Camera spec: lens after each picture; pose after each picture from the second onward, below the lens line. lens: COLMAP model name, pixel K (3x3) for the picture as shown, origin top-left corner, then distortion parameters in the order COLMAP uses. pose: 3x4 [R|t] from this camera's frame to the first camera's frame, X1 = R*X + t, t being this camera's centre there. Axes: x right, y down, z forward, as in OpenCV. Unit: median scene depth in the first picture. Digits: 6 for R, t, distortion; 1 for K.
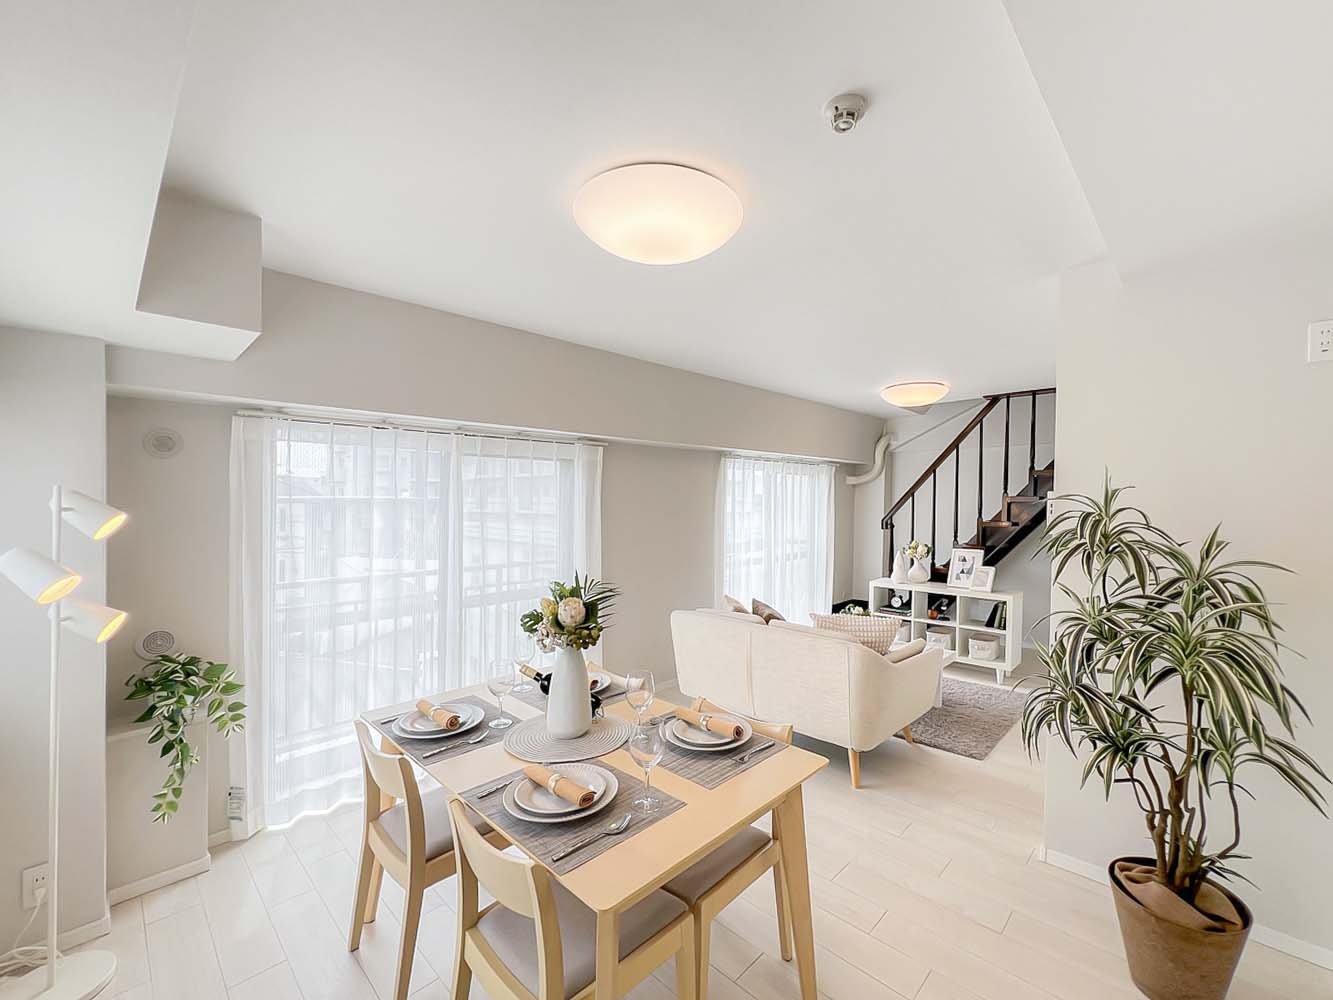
lens RADIAL K [[559.8, 0, 694.1], [0, 559.8, 505.0], [0, 0, 1]] dist [-0.000476, 0.000001]
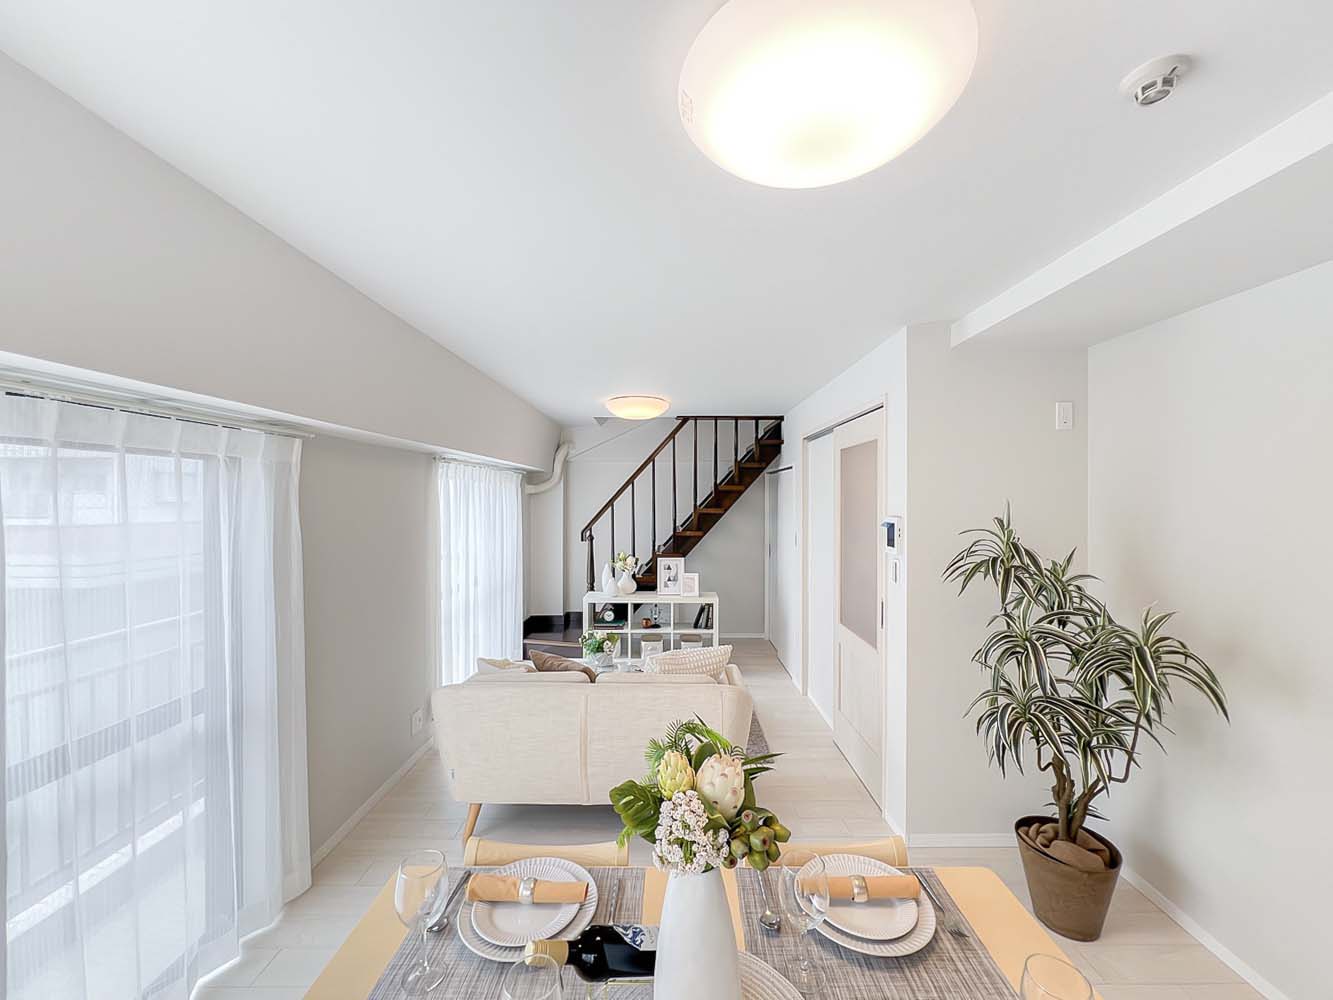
lens RADIAL K [[538.7, 0, 660.3], [0, 538.7, 501.3], [0, 0, 1]] dist [0.001342, 0.000178]
pose [[0.733518, -0.004516, 0.679655, -0.227545], [0.006060, 0.999982, 0.000104, -0.029385], [-0.679643, 0.004042, 0.733532, 0.260465]]
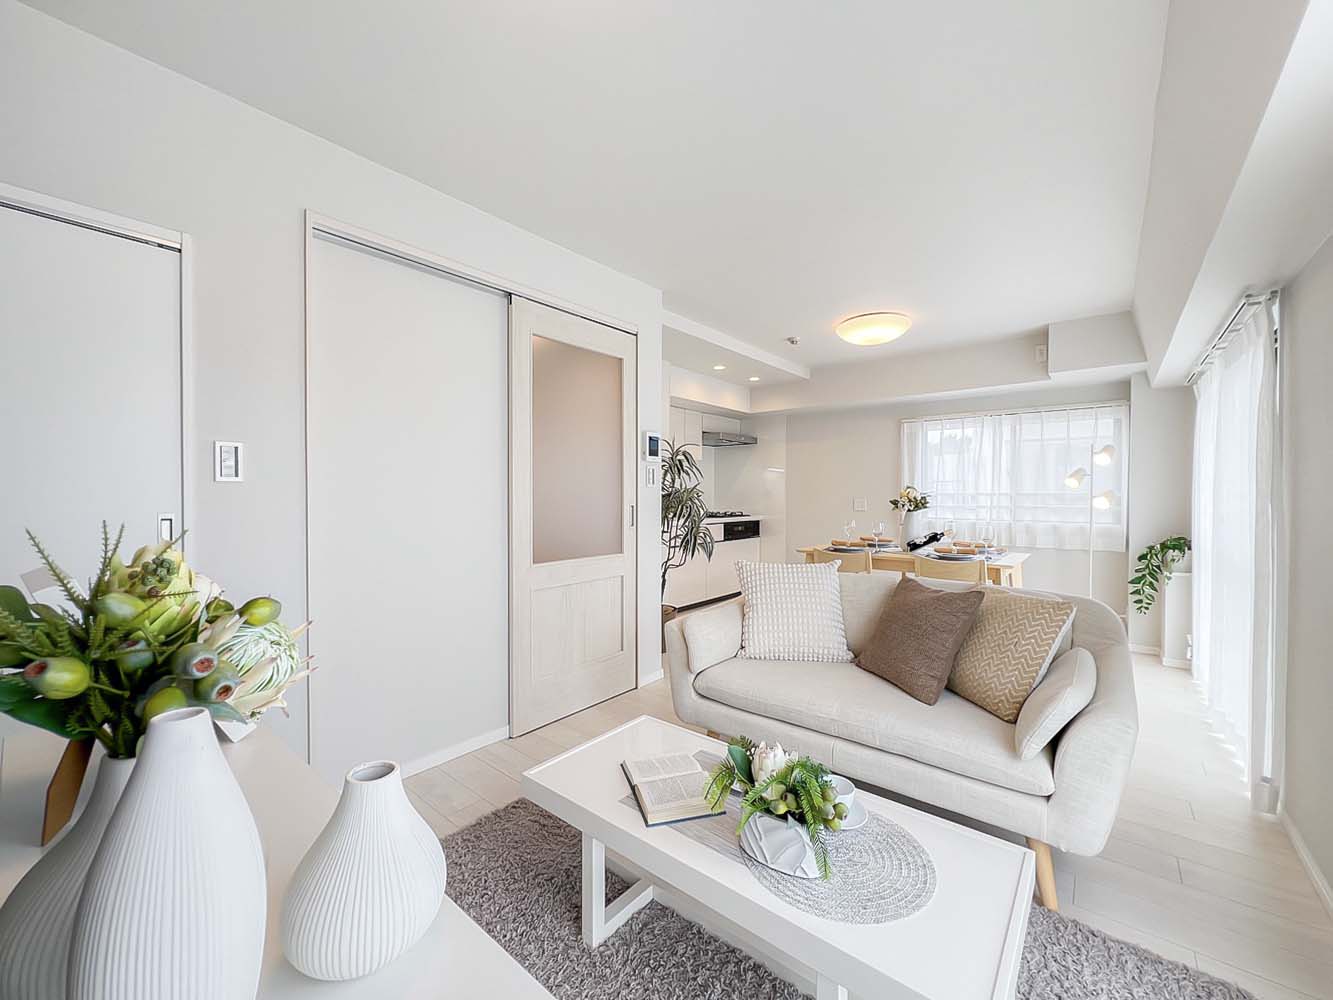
lens RADIAL K [[544.1, 0, 666.5], [0, 544.1, 500.0], [0, 0, 1]] dist [-0.000819, -0.000023]
pose [[-0.998106, -0.004242, -0.061368, 0.306111], [-0.005510, 0.999774, 0.020515, 0.053789], [0.061268, 0.020814, -0.997904, 1.136741]]
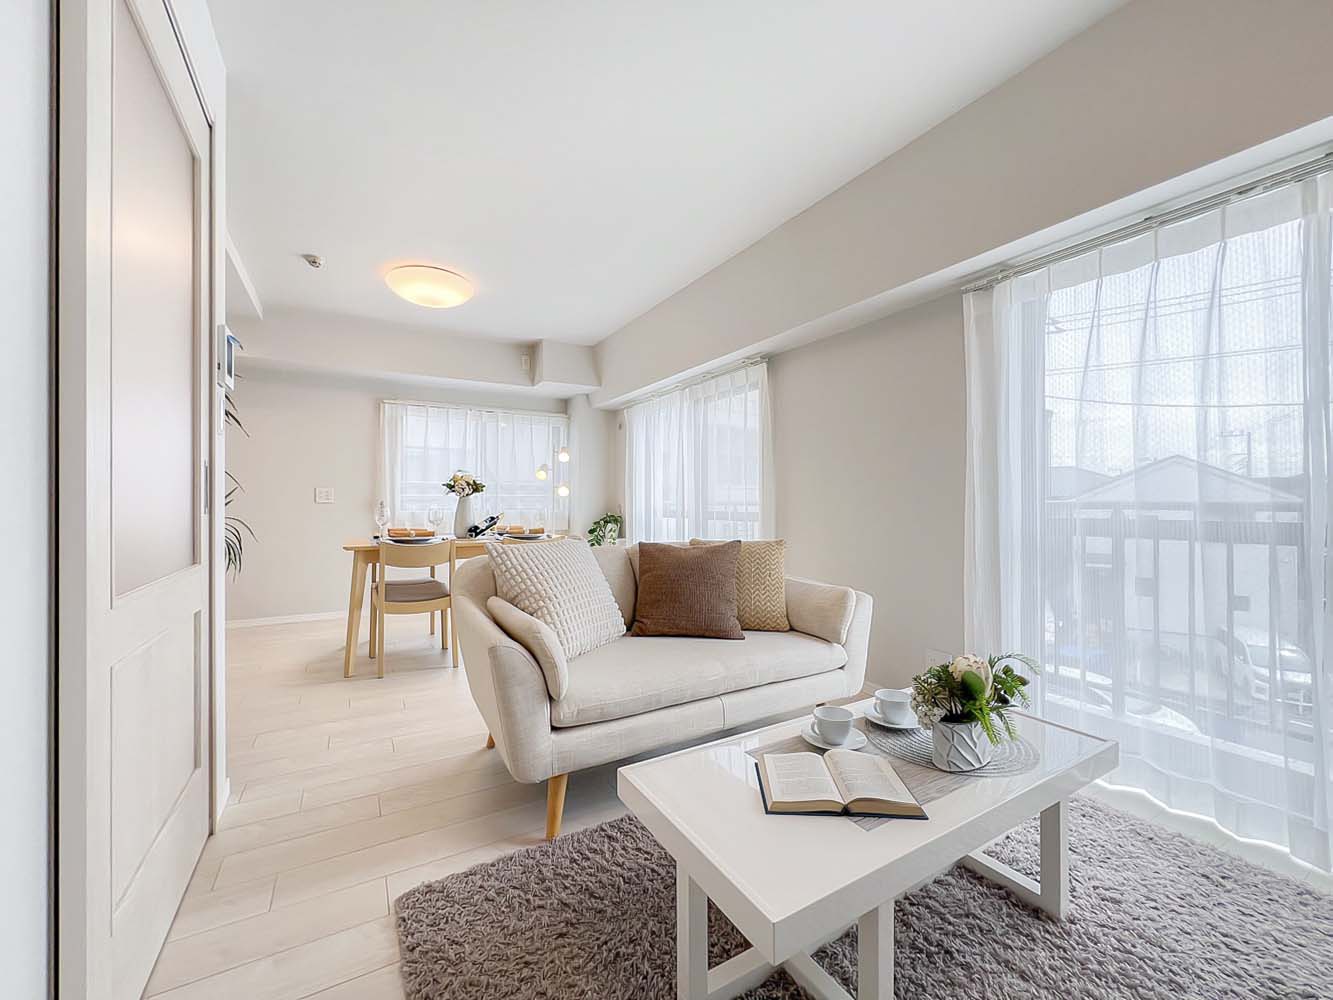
lens RADIAL K [[538.7, 0, 660.3], [0, 538.7, 501.3], [0, 0, 1]] dist [0.001342, 0.000178]
pose [[-0.289010, -0.006108, -0.957307, 0.532363], [-0.009898, 0.999945, -0.003392, 0.092086], [0.957275, 0.008495, -0.289054, 0.840781]]
